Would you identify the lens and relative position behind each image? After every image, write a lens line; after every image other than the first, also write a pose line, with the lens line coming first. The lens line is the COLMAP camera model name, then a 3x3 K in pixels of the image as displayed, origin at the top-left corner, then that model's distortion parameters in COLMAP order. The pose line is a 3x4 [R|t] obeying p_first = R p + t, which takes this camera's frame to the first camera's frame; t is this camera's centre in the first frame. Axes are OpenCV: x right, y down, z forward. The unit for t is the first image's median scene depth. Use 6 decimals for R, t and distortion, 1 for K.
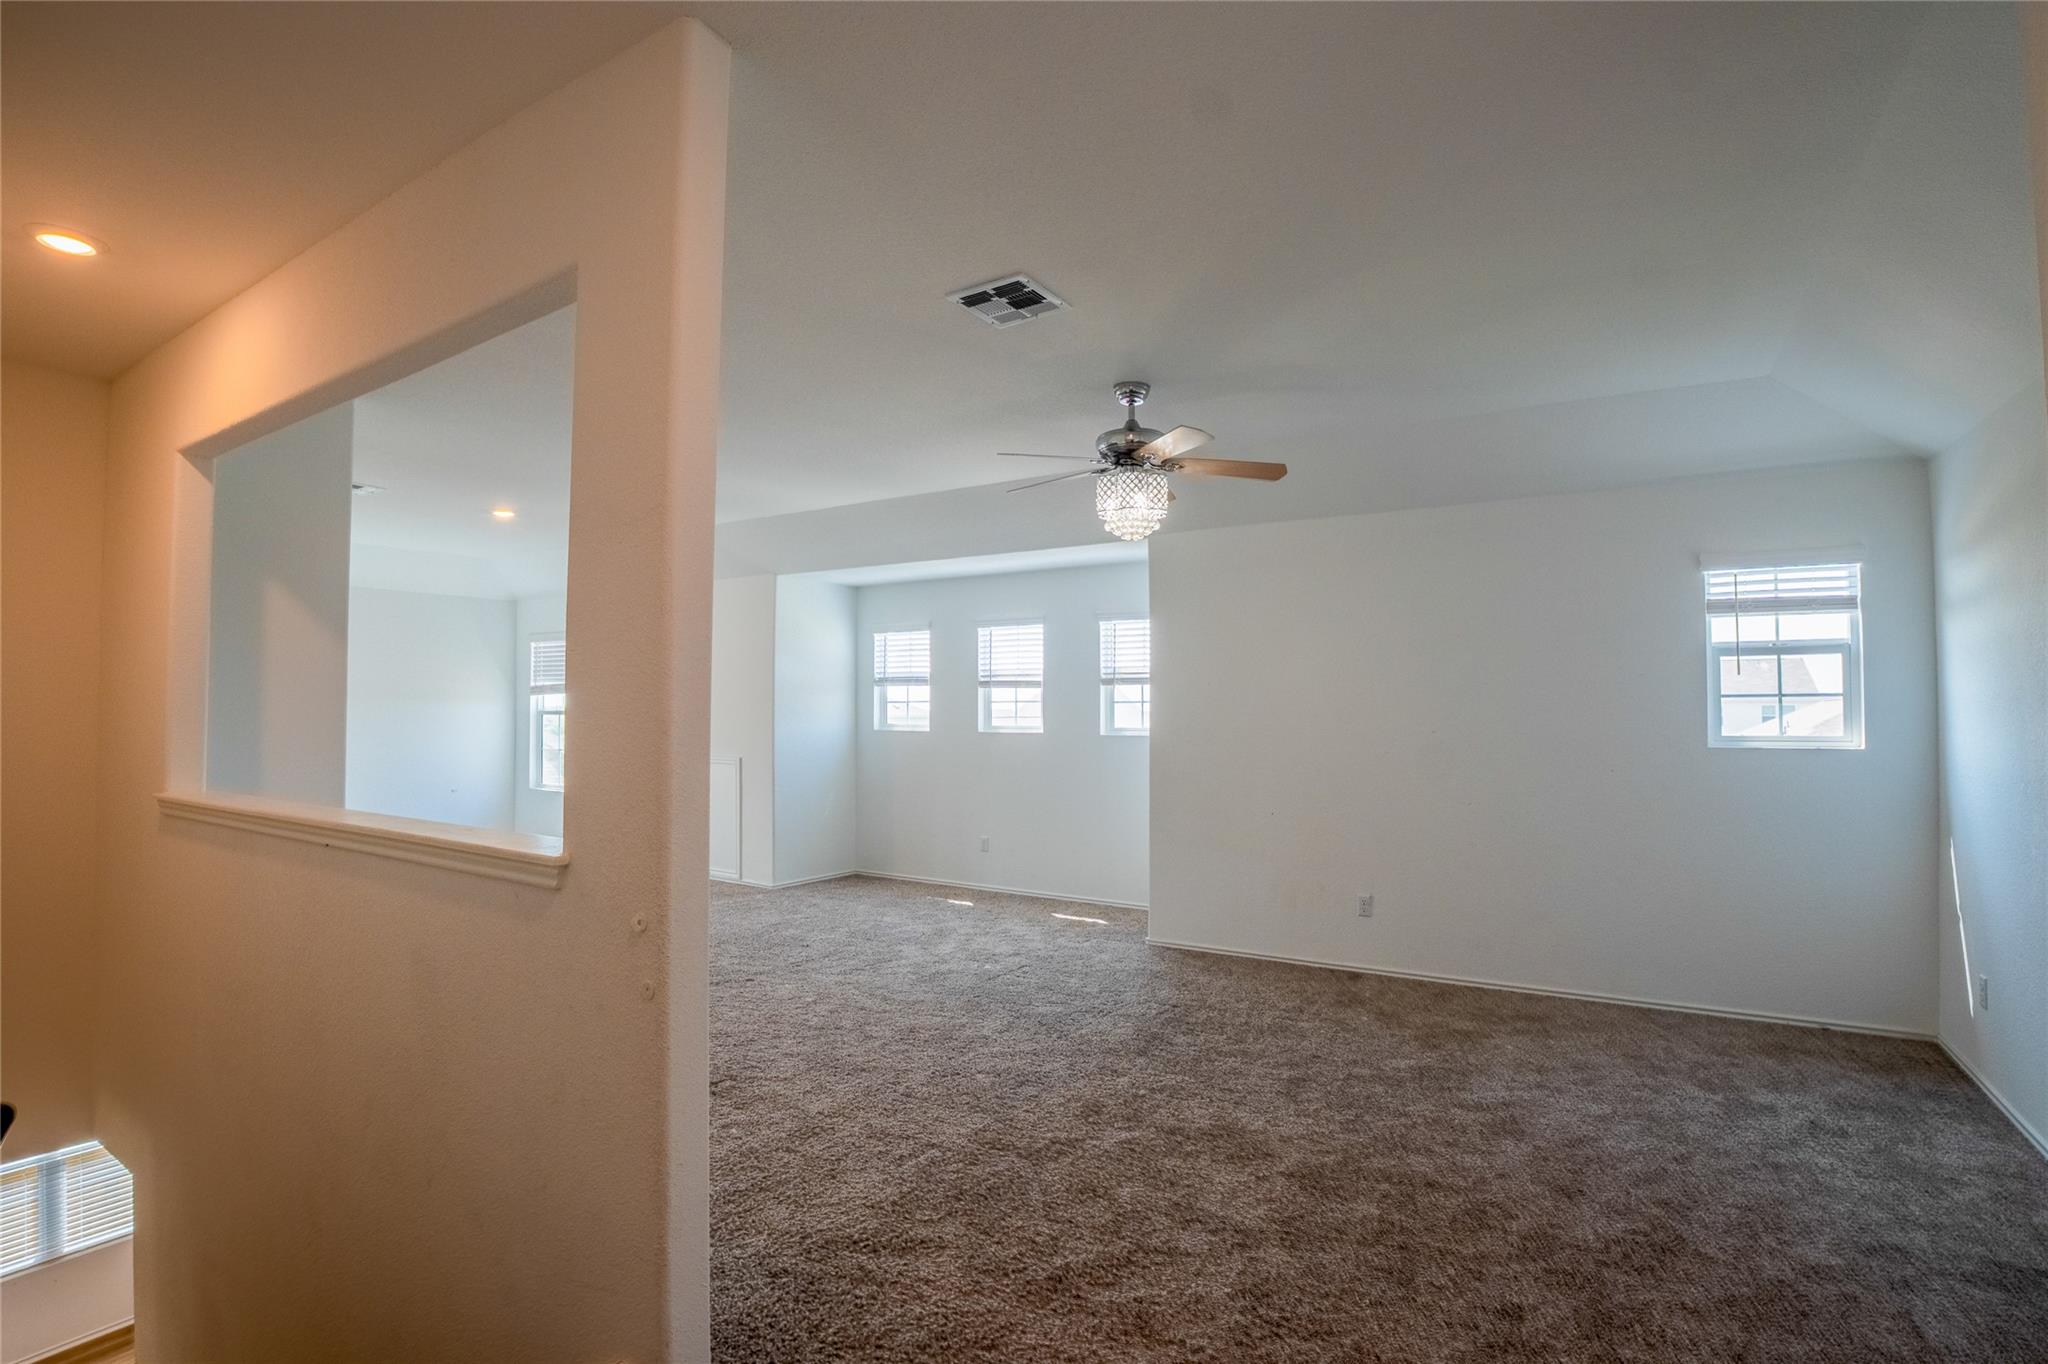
lens RADIAL K [[968.5, 0, 1024.0], [0, 968.5, 682.0], [0, 0, 1]] dist [-0.065174, 0.012556]
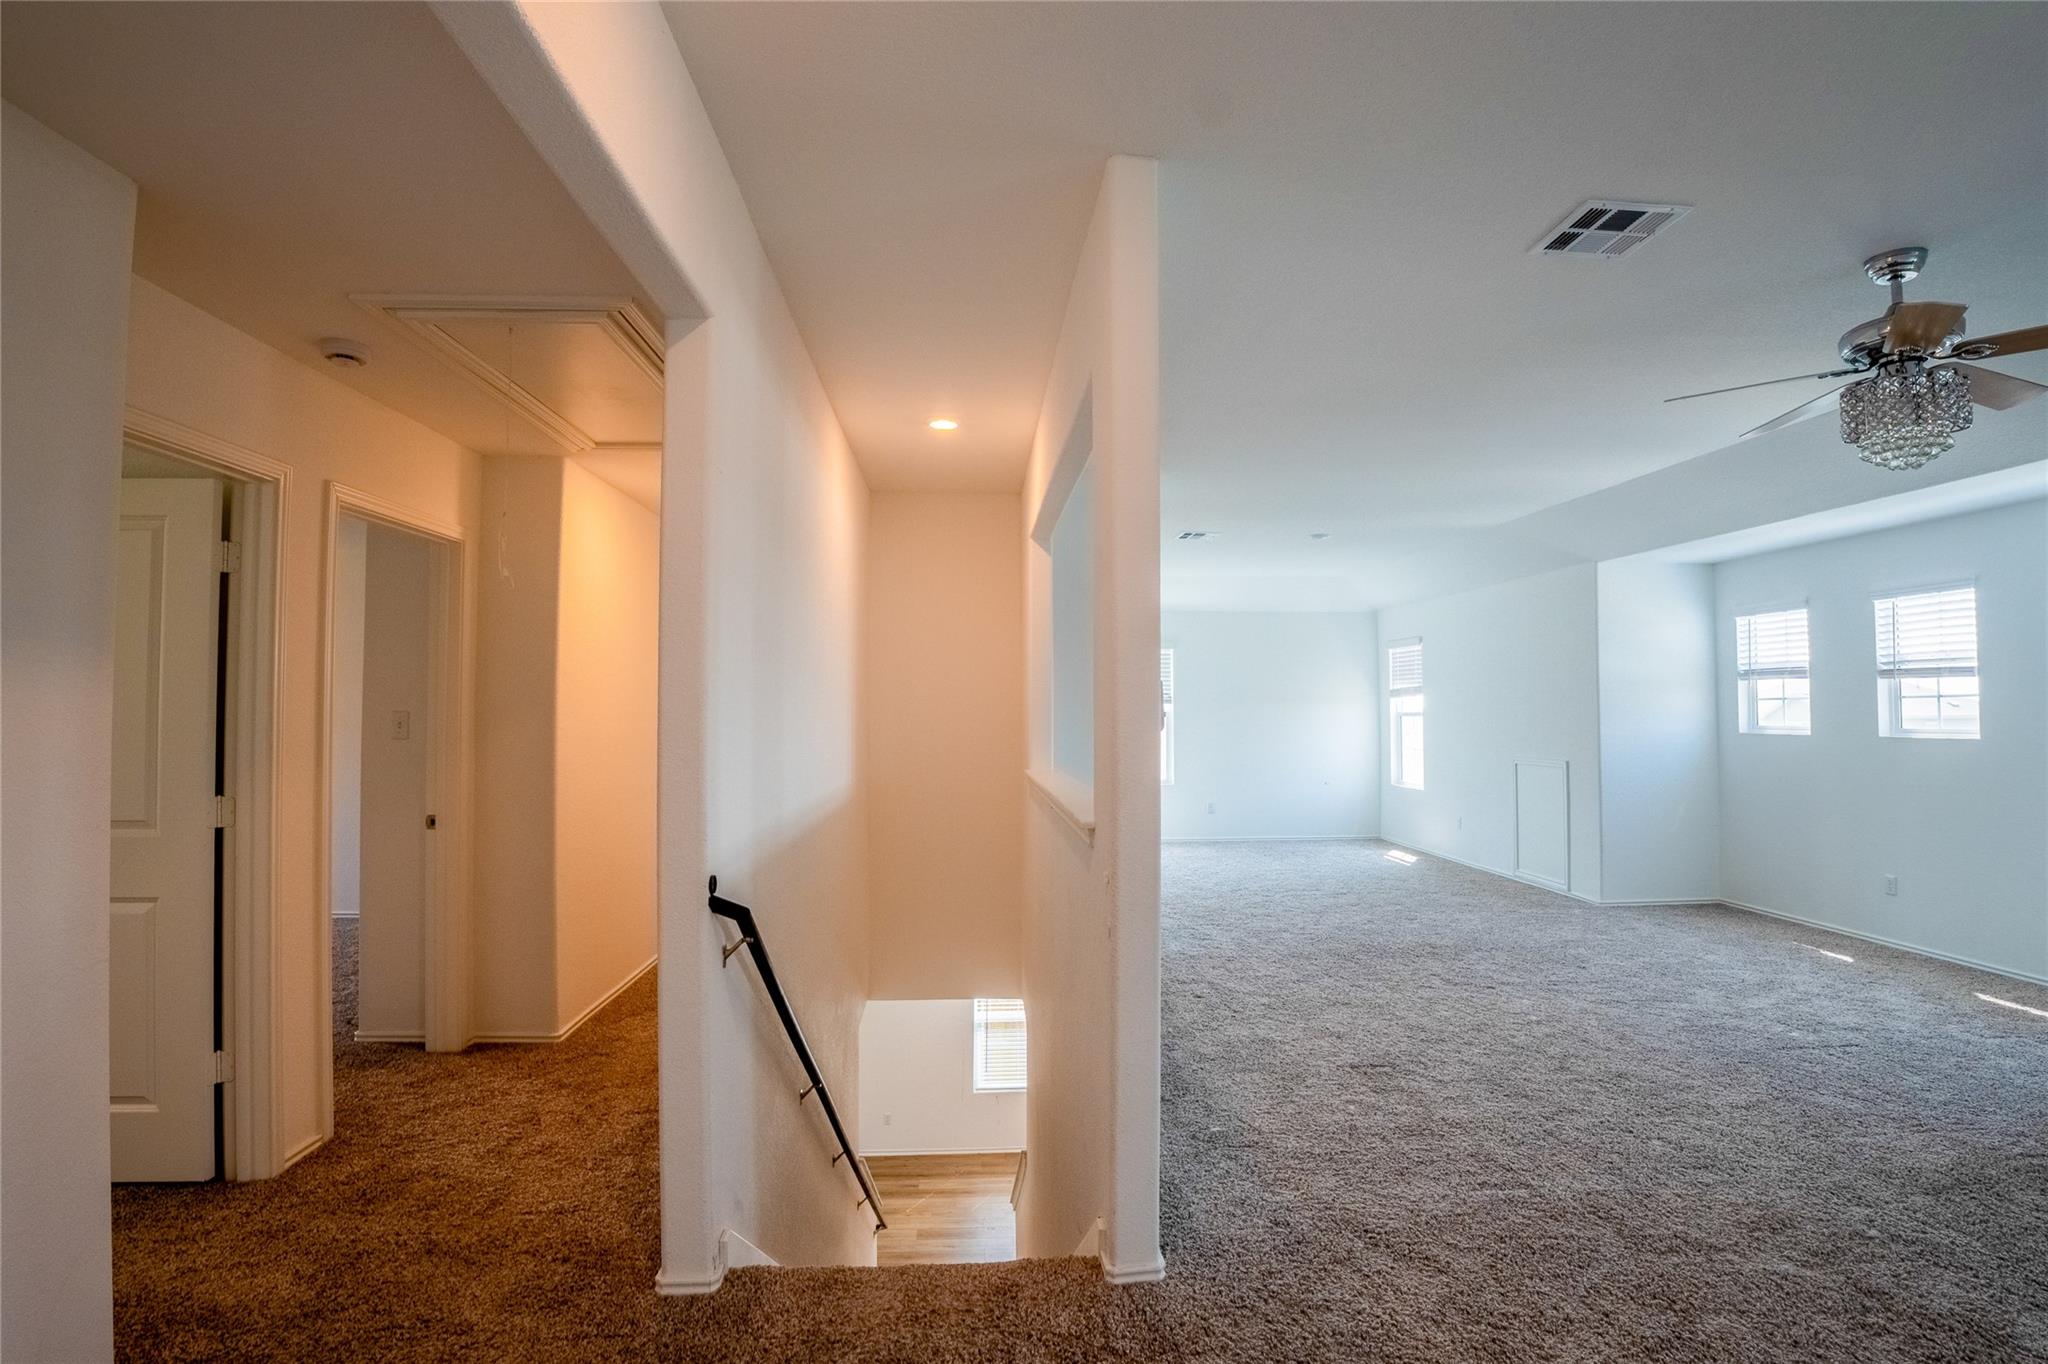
lens RADIAL K [[963.8, 0, 1030.6], [0, 963.8, 685.0], [0, 0, 1]] dist [-0.068648, 0.015704]
pose [[0.592326, -0.026060, -0.805277, 0.180070], [0.027058, 0.999556, -0.012444, 0.002408], [0.805244, -0.014419, 0.592769, 0.048608]]
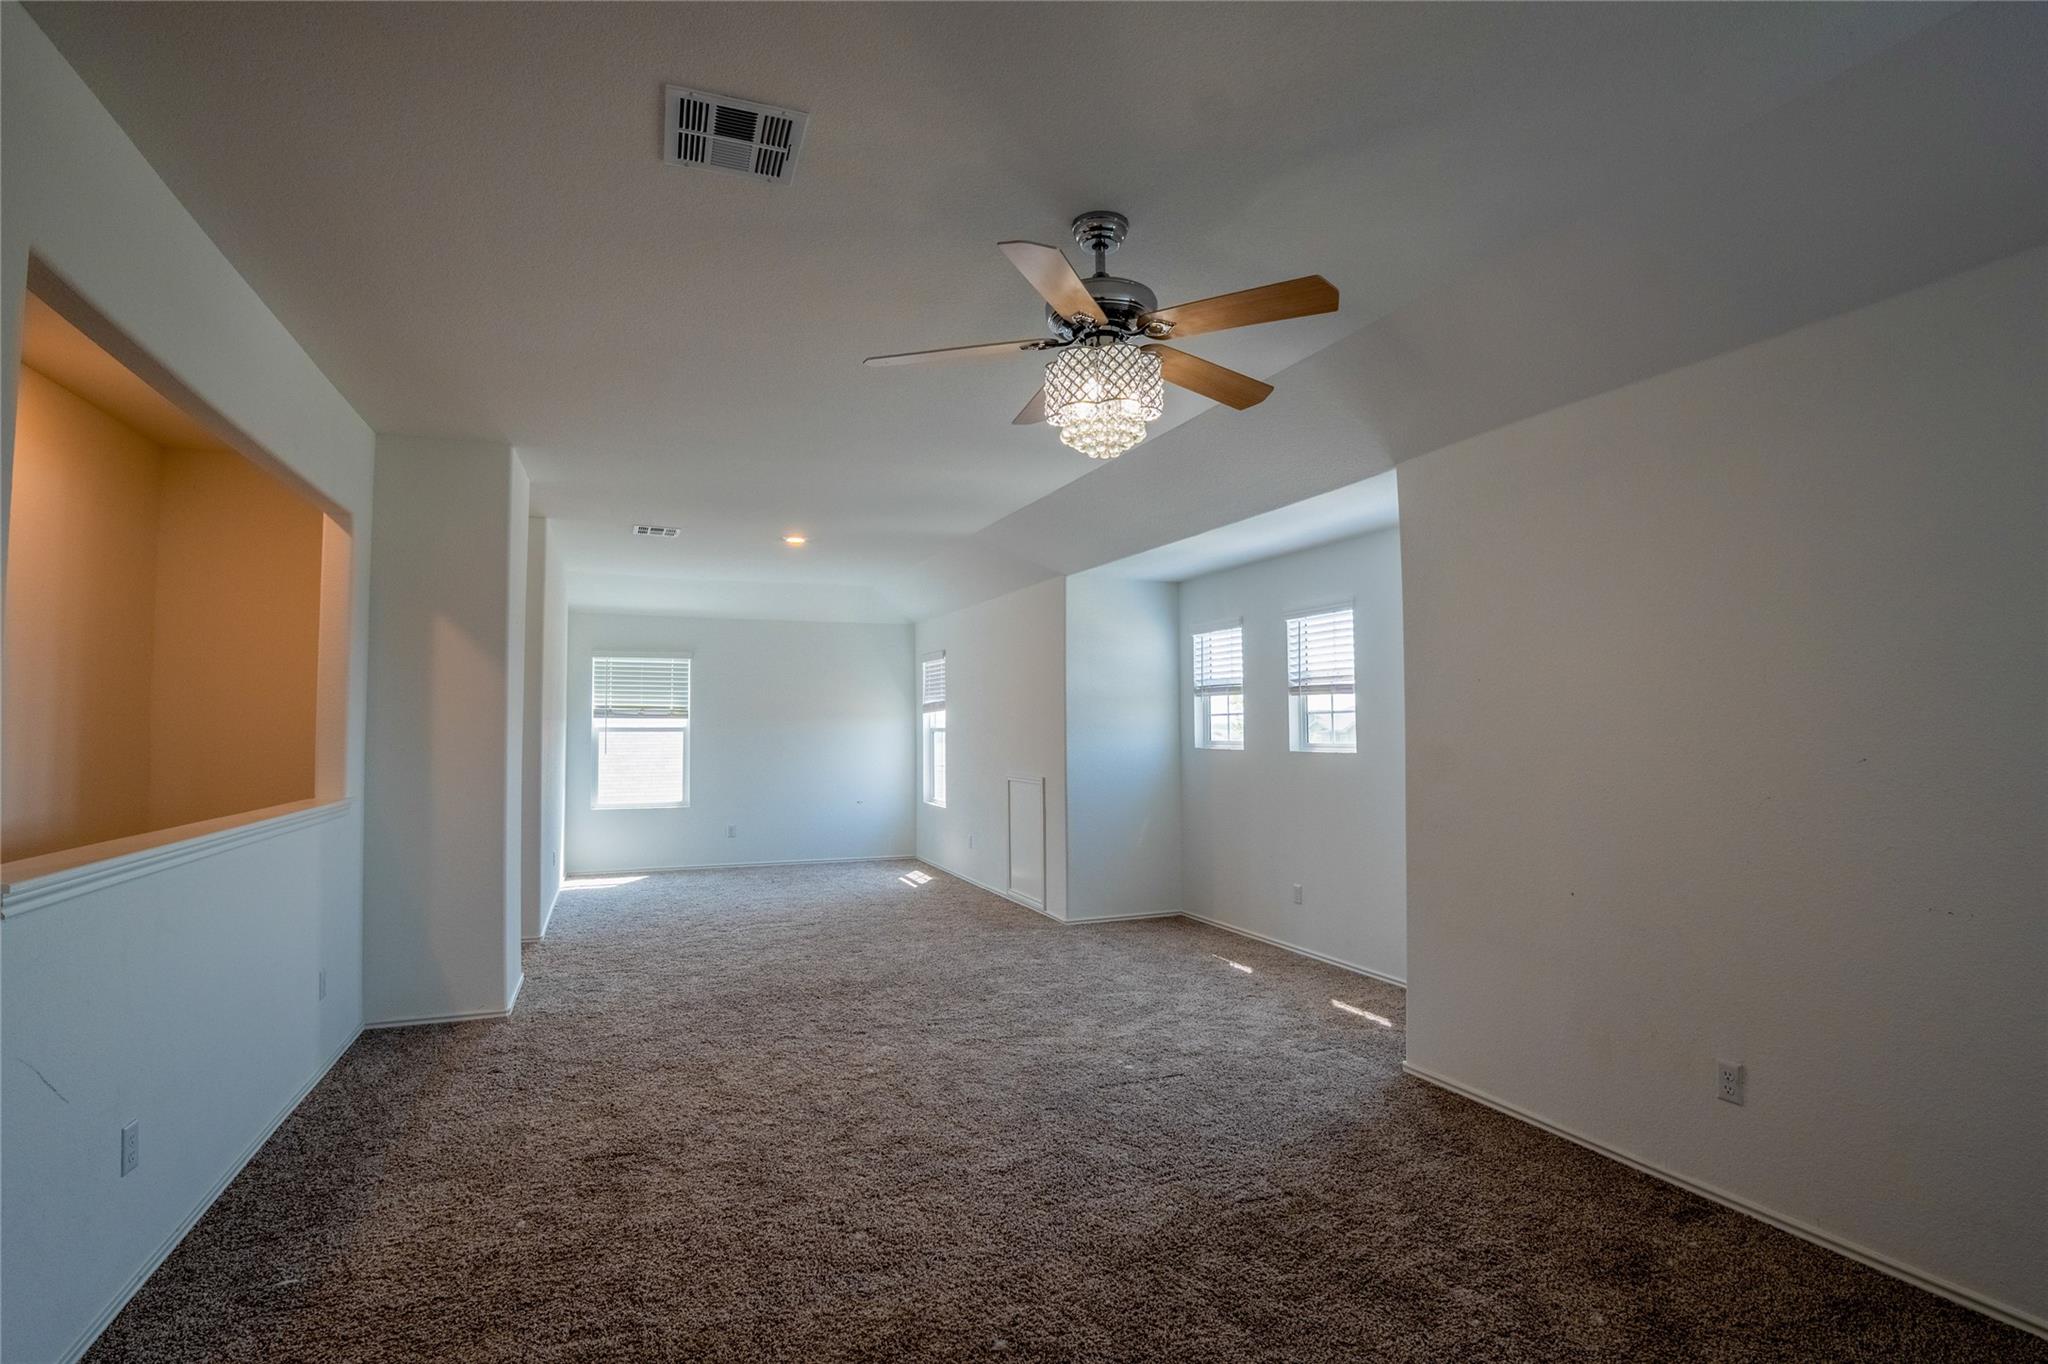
lens RADIAL K [[968.5, 0, 1024.0], [0, 968.5, 682.0], [0, 0, 1]] dist [-0.065174, 0.012556]
pose [[0.822520, -0.031495, -0.567864, 0.286732], [0.022021, 0.999480, -0.023536, 0.011405], [0.568310, 0.006854, 0.822786, 0.298372]]
